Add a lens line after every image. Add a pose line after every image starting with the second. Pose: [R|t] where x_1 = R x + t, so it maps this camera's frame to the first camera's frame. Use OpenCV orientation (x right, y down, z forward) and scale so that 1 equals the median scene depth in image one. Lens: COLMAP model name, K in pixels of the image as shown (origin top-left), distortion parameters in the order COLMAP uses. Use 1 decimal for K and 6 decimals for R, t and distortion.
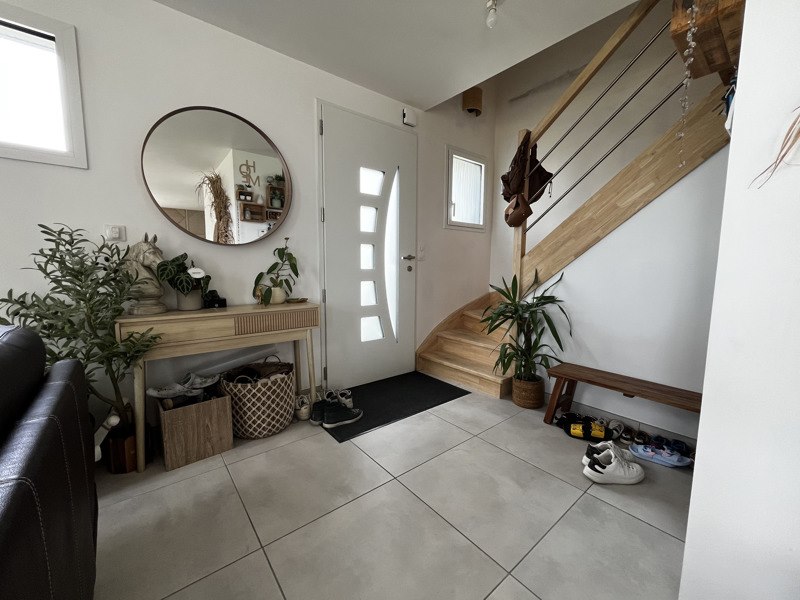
lens RADIAL K [[320.9, 0, 398.6], [0, 320.9, 300.6], [0, 0, 1]] dist [-0.000870, 0.000011]
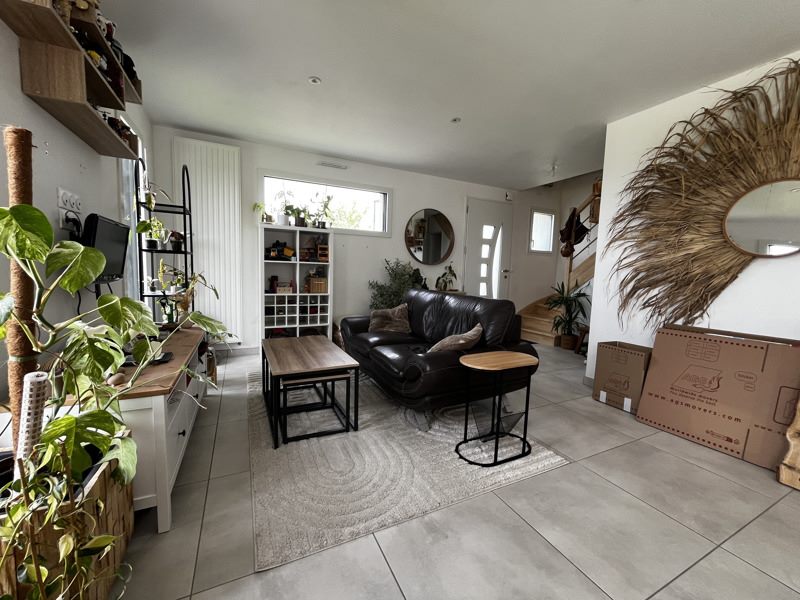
lens RADIAL K [[320.9, 0, 400.4], [0, 320.9, 299.3], [0, 0, 1]] dist [-0.000870, 0.000011]
pose [[0.973789, 0.044971, -0.222962, -0.159781], [-0.050440, 0.998548, -0.018892, 0.108480], [0.221788, 0.029644, 0.974644, -1.066789]]
